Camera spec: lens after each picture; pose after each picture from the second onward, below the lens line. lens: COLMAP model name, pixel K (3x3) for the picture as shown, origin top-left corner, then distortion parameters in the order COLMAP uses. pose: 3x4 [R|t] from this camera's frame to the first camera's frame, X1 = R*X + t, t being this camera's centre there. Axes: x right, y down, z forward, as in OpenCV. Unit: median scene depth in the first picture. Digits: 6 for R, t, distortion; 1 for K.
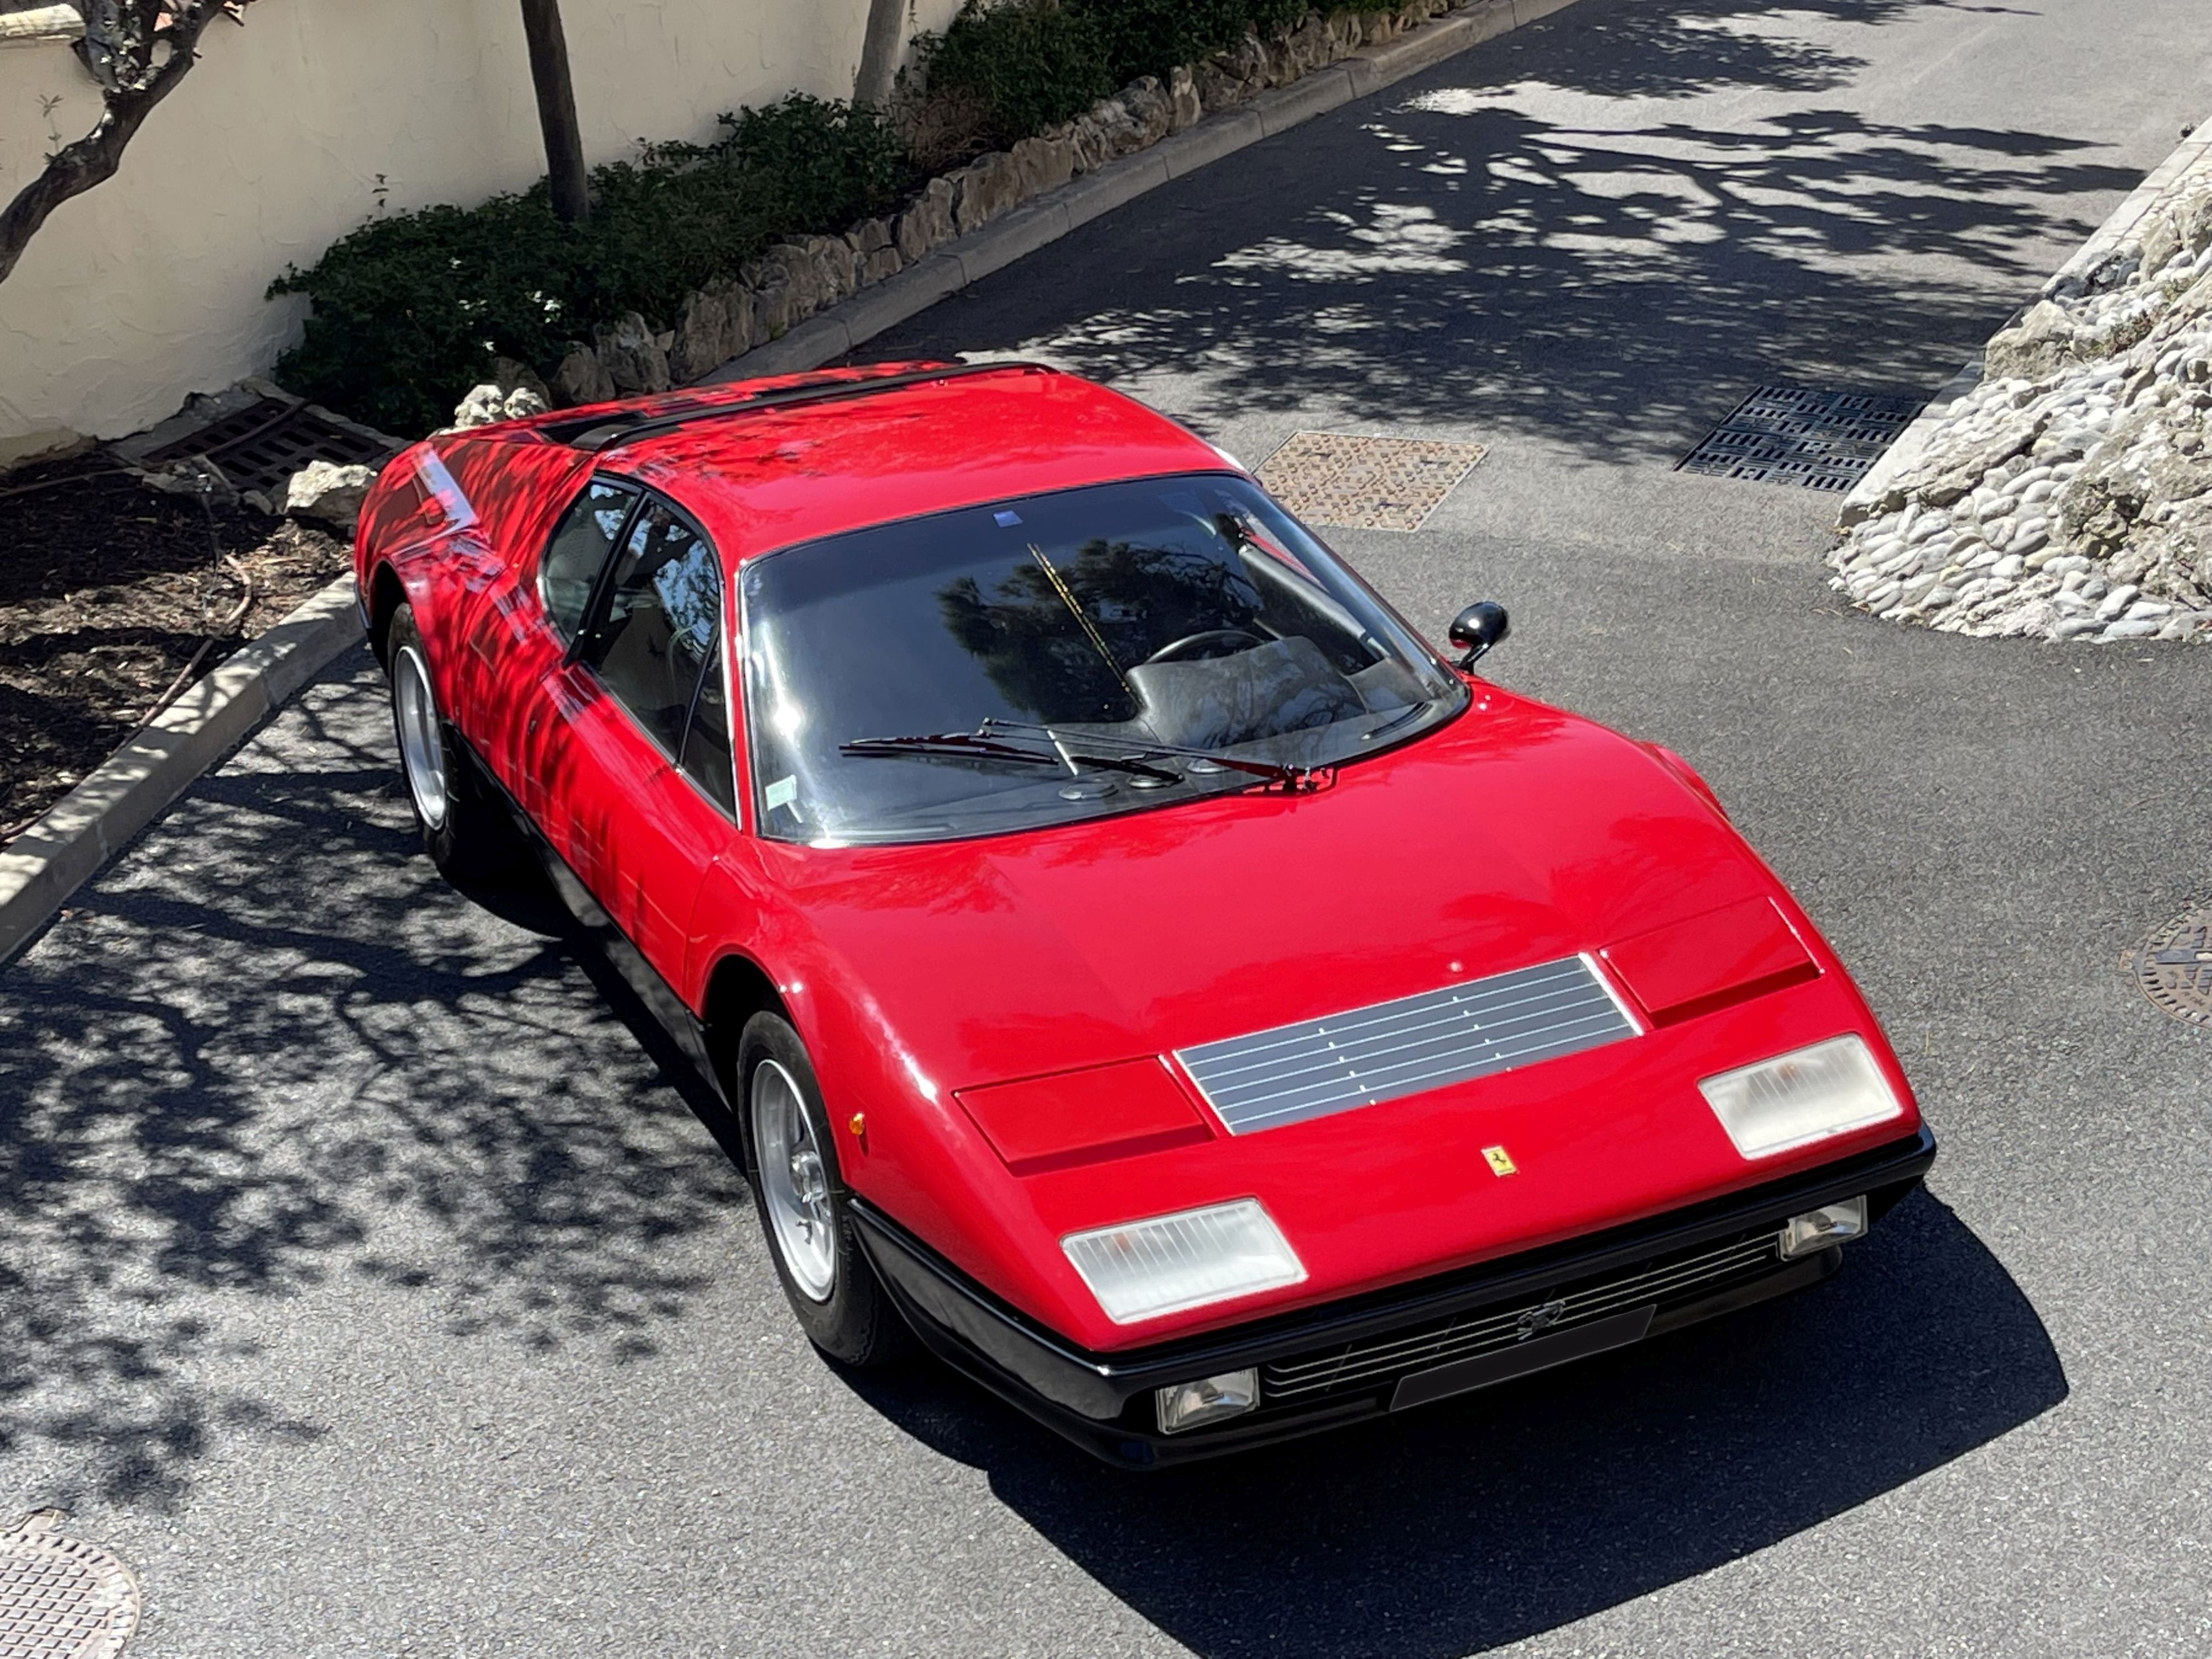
lens RADIAL K [[3710.2, 0, 1107.4], [0, 3710.2, 826.6], [0, 0, 1]] dist [0.098806, 0.000000]
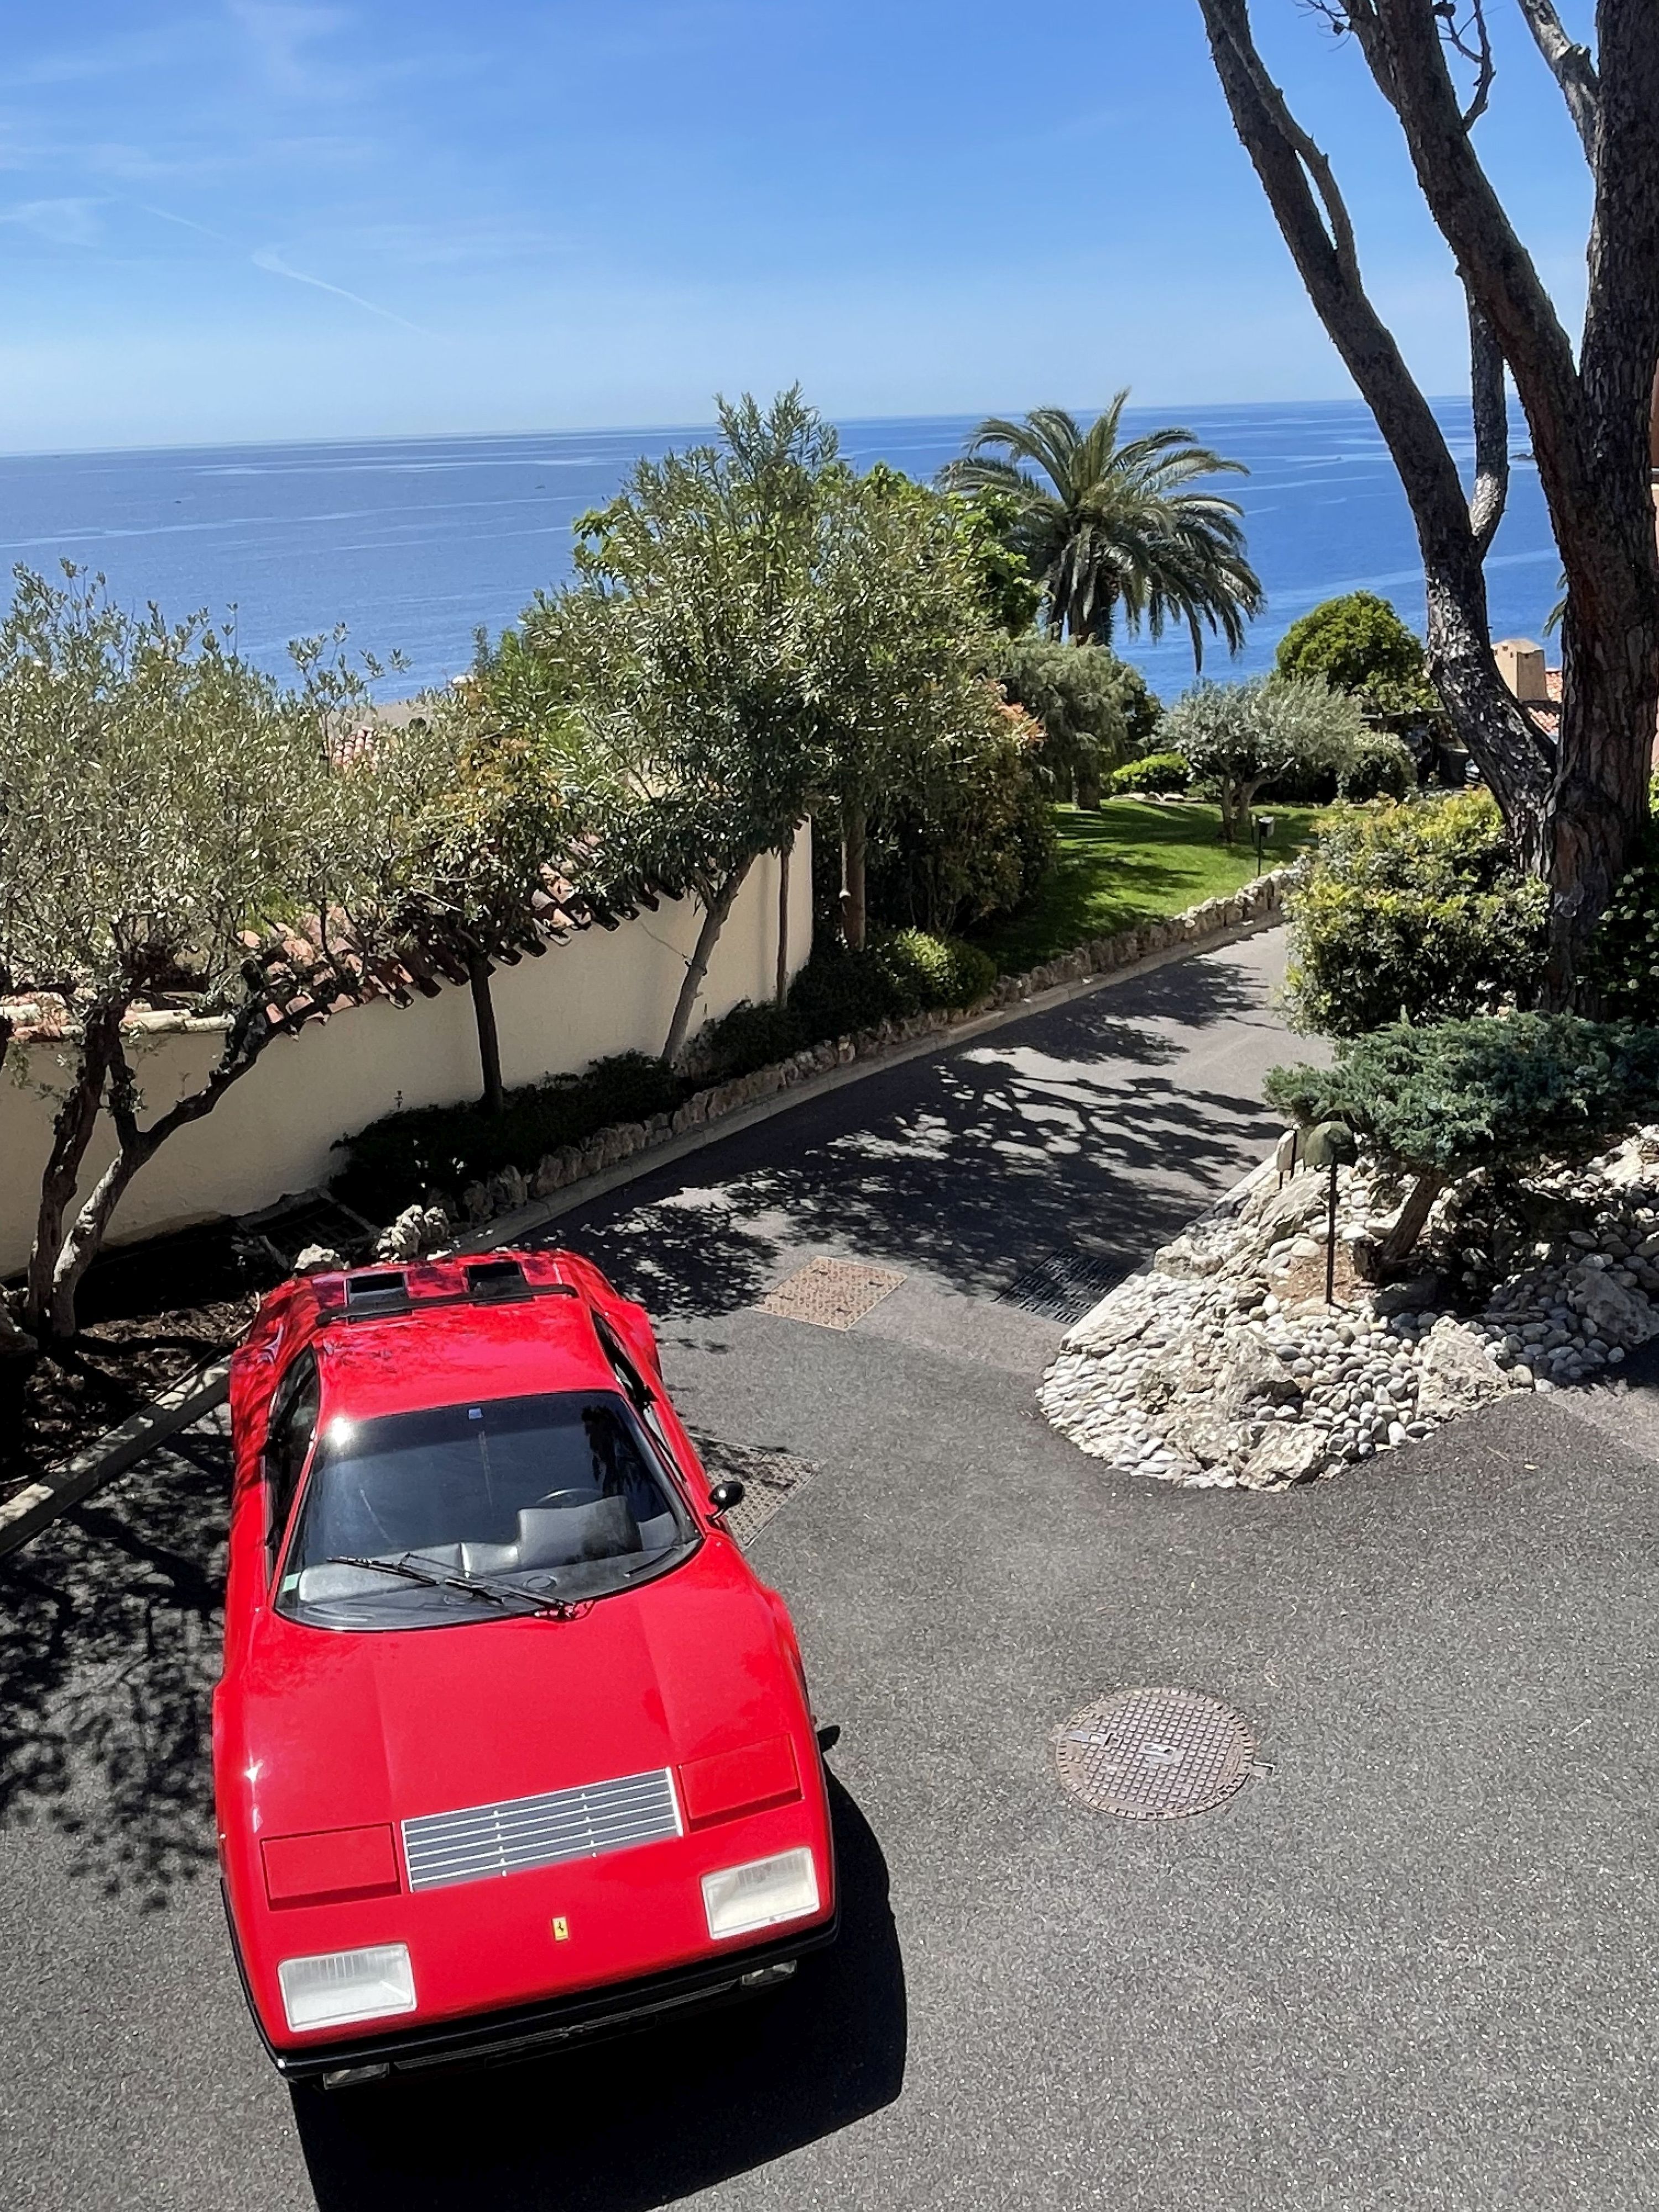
lens RADIAL K [[1637.4, 0, 836.3], [0, 1637.4, 1091.7], [0, 0, 1]] dist [0.009321, -0.027824]
pose [[0.993359, 0.085740, -0.076724, 0.127588], [-0.093309, 0.990478, -0.101223, -0.111761], [0.067315, 0.107710, 0.991901, 0.115770]]
